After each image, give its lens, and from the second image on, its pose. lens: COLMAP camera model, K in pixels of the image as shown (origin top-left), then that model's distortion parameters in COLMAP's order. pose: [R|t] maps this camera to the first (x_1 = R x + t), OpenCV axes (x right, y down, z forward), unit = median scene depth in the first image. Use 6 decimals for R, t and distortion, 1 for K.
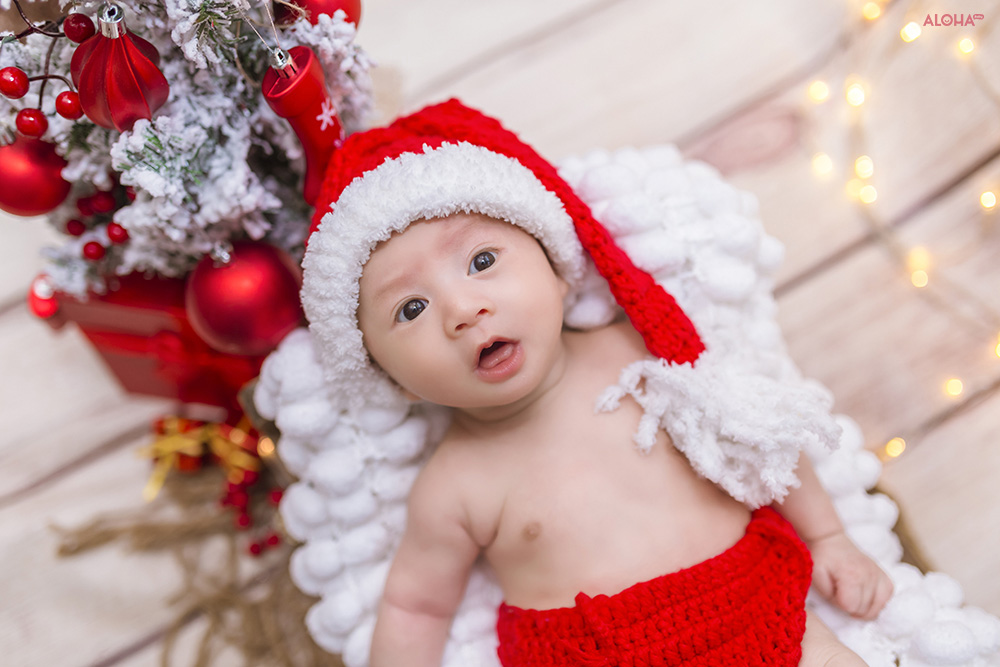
lens RADIAL K [[993.4, 0, 500.0], [0, 993.4, 333.5], [0, 0, 1]] dist [0.026287, 0.022012]
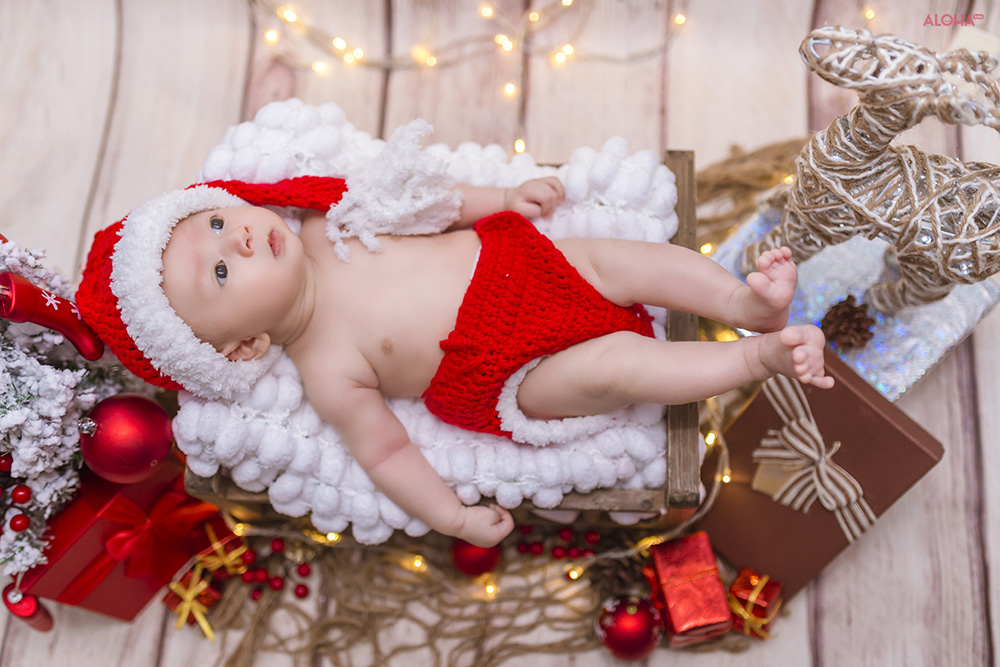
lens RADIAL K [[1050.8, 0, 500.0], [0, 1050.8, 333.5], [0, 0, 1]] dist [-0.017281, 0.004986]
pose [[0.553553, -0.805155, 0.212847, -0.156962], [0.817568, 0.574051, 0.045258, 0.216315], [-0.158625, 0.148965, 0.976037, -0.431291]]
